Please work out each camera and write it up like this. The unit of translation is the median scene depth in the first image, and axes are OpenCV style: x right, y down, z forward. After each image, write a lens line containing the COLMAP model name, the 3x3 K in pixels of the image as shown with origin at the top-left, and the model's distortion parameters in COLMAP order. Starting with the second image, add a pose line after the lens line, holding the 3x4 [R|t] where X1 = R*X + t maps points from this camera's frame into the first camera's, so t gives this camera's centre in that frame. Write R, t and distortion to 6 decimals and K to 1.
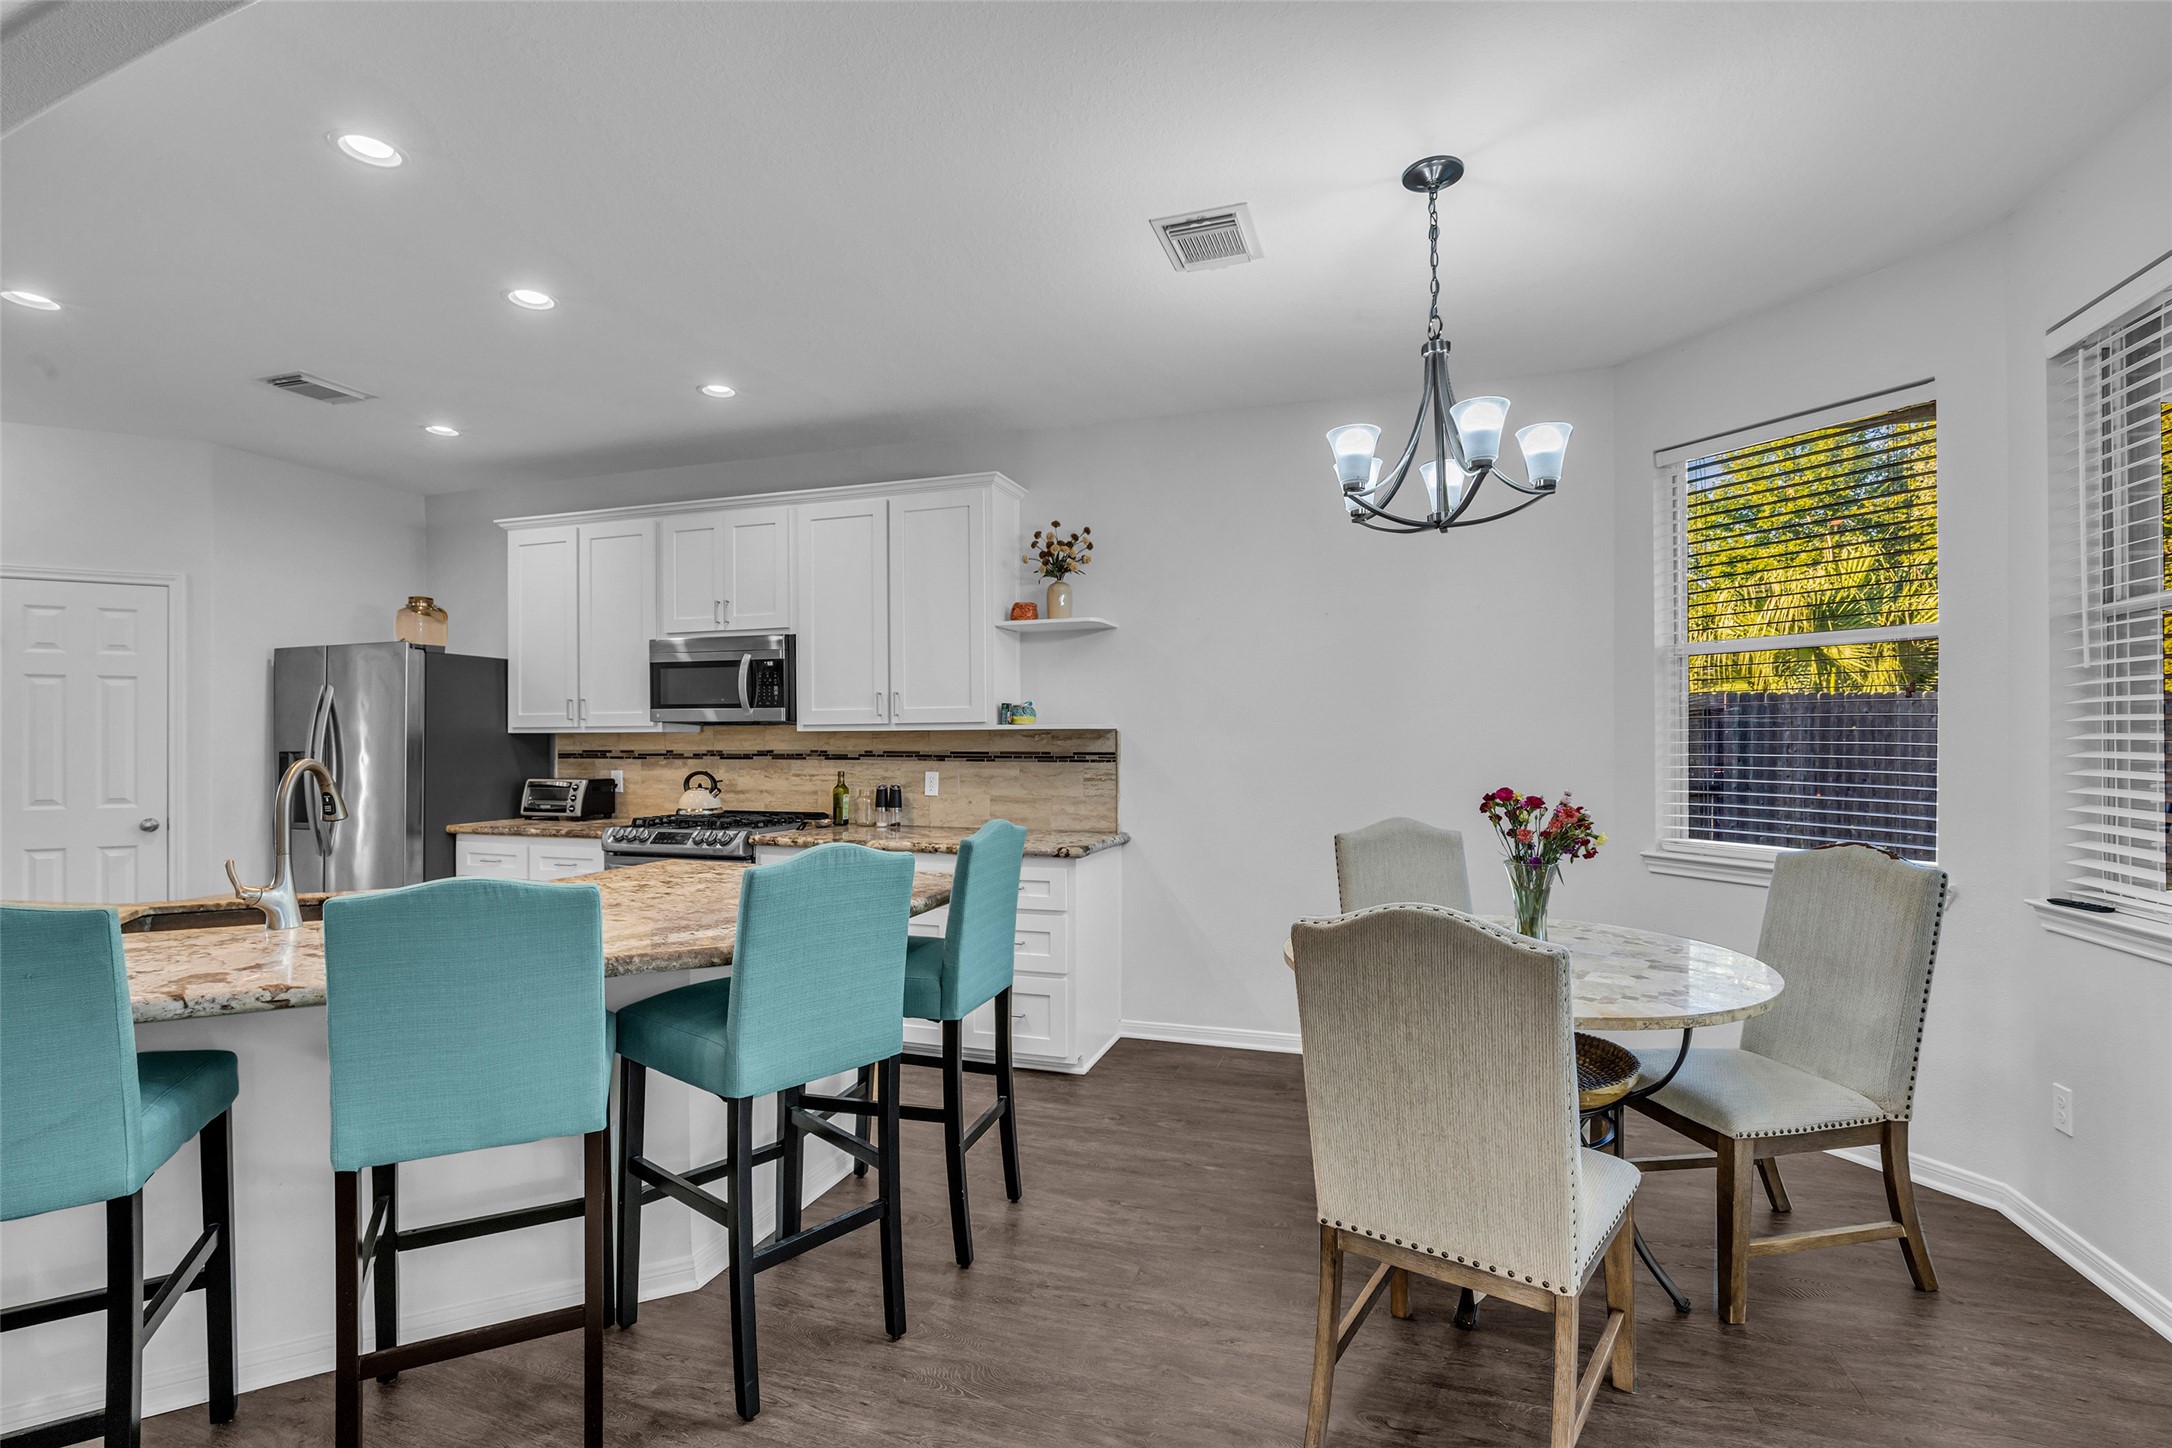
lens RADIAL K [[985.8, 0, 1082.3], [0, 985.8, 734.9], [0, 0, 1]] dist [-0.020409, 0.004691]
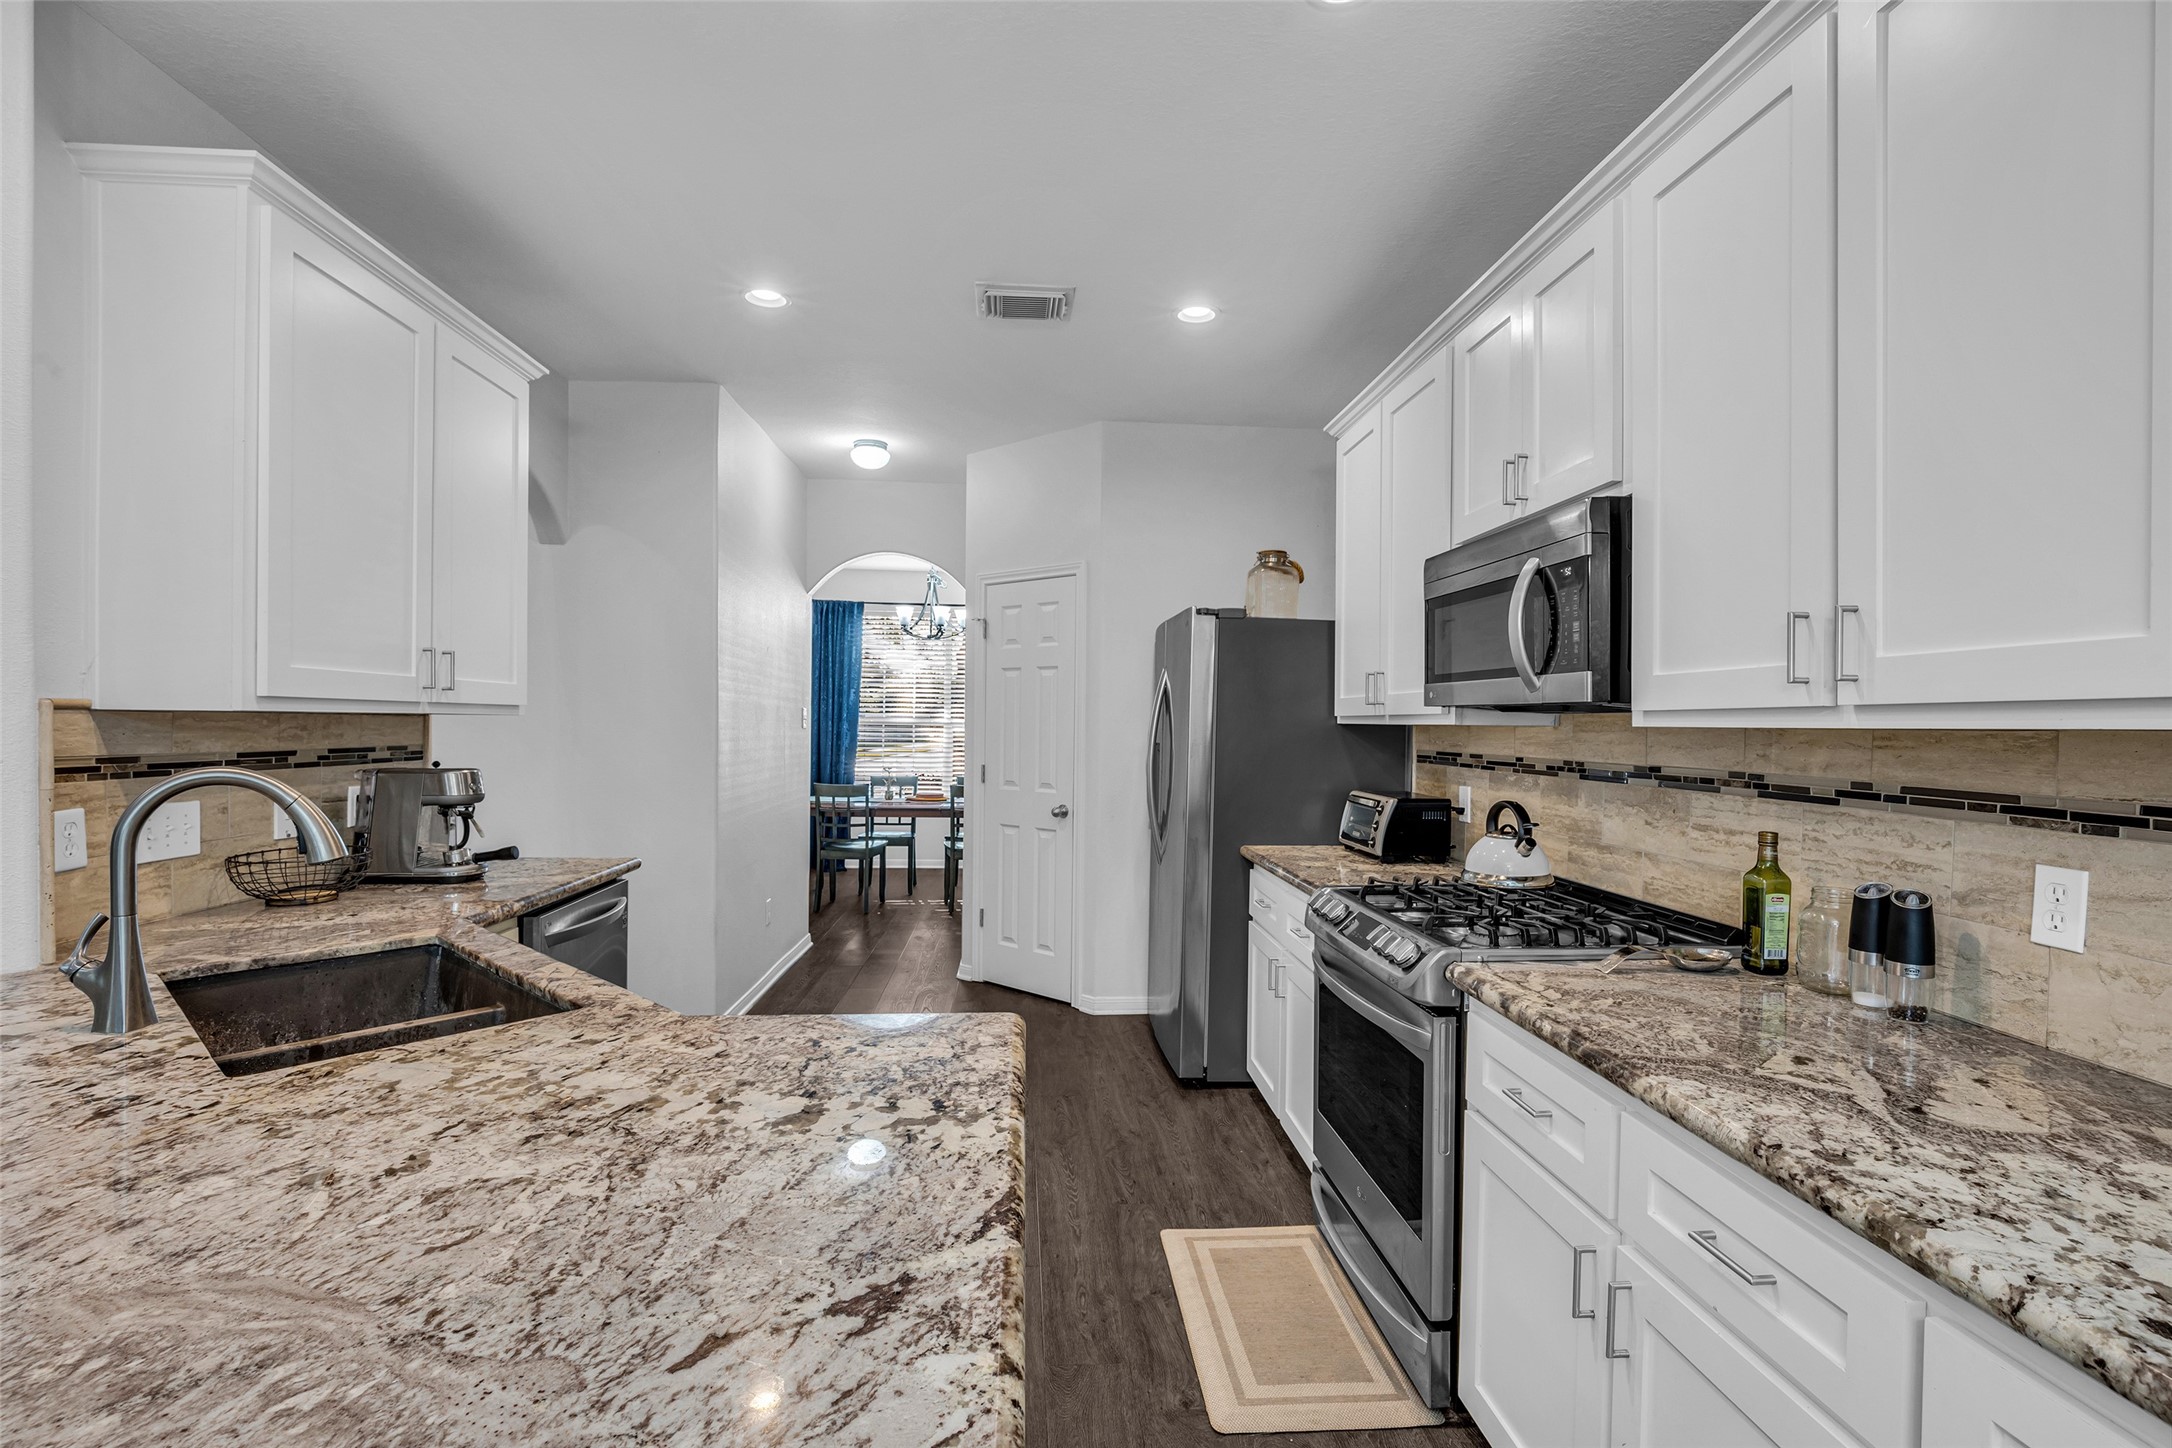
lens RADIAL K [[985.8, 0, 1086.1], [0, 985.8, 730.9], [0, 0, 1]] dist [-0.020409, 0.004691]
pose [[0.374271, 0.015317, -0.927193, 0.008099], [-0.009121, 0.999876, 0.012836, -0.004894], [0.927274, 0.003653, 0.374365, 0.615165]]
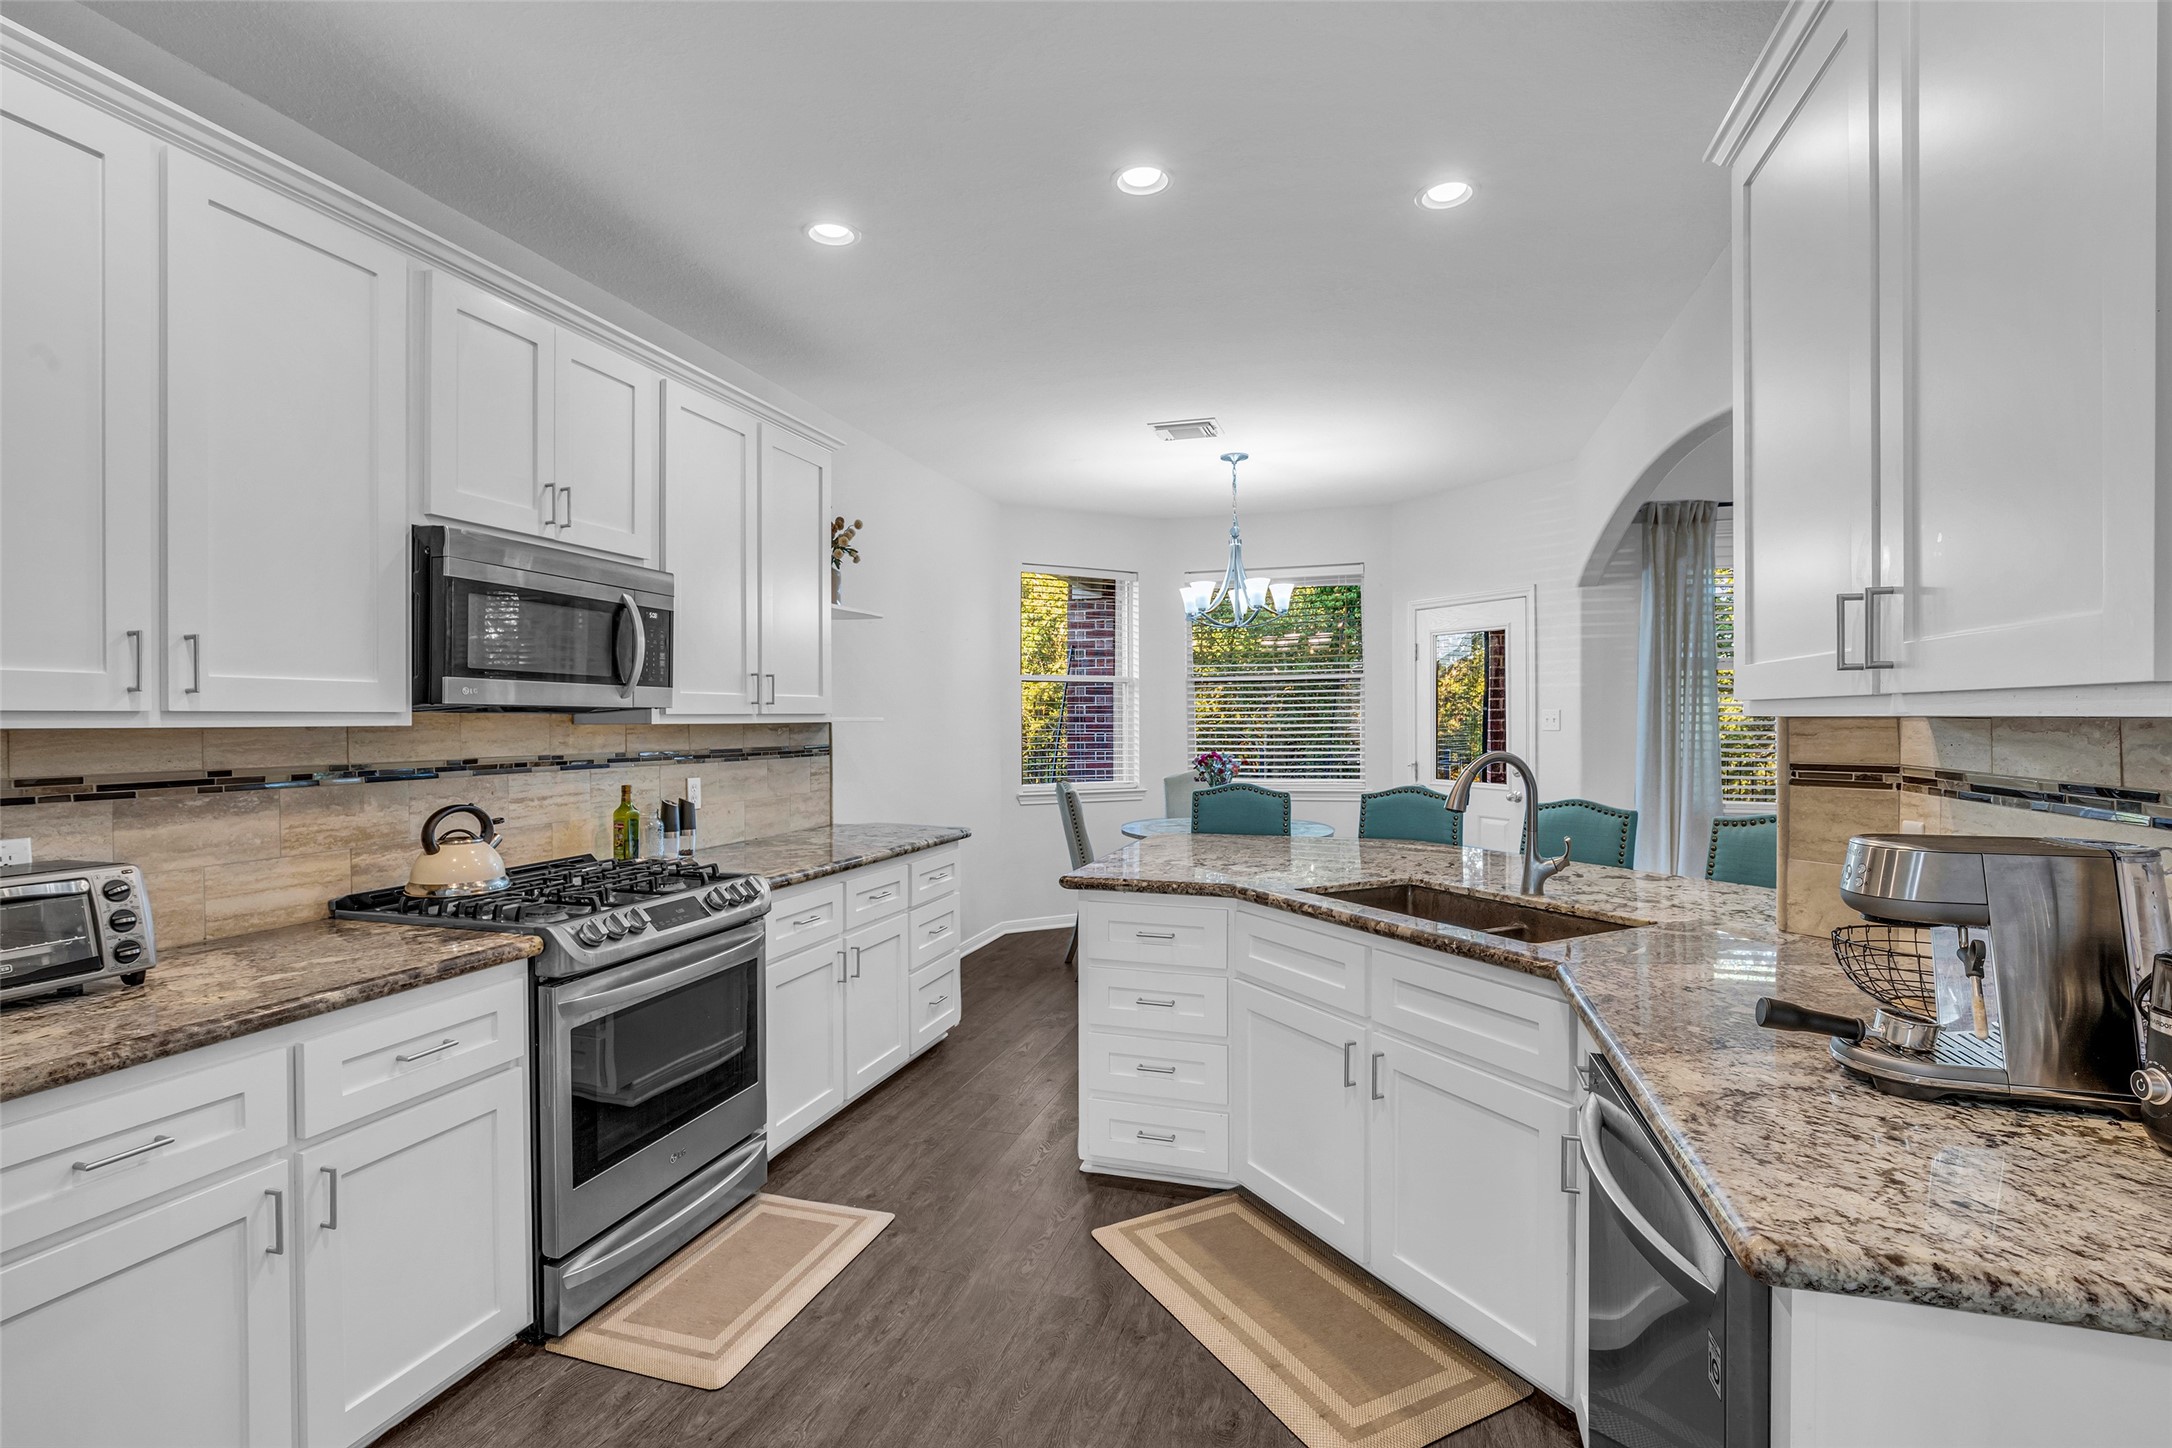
lens RADIAL K [[985.8, 0, 1084.8], [0, 985.8, 723.5], [0, 0, 1]] dist [-0.020409, 0.004691]
pose [[-0.018214, 0.000185, 0.999834, -0.910844], [0.002937, 0.999996, -0.000131, -0.003053], [-0.999830, 0.002934, -0.018214, 0.711820]]
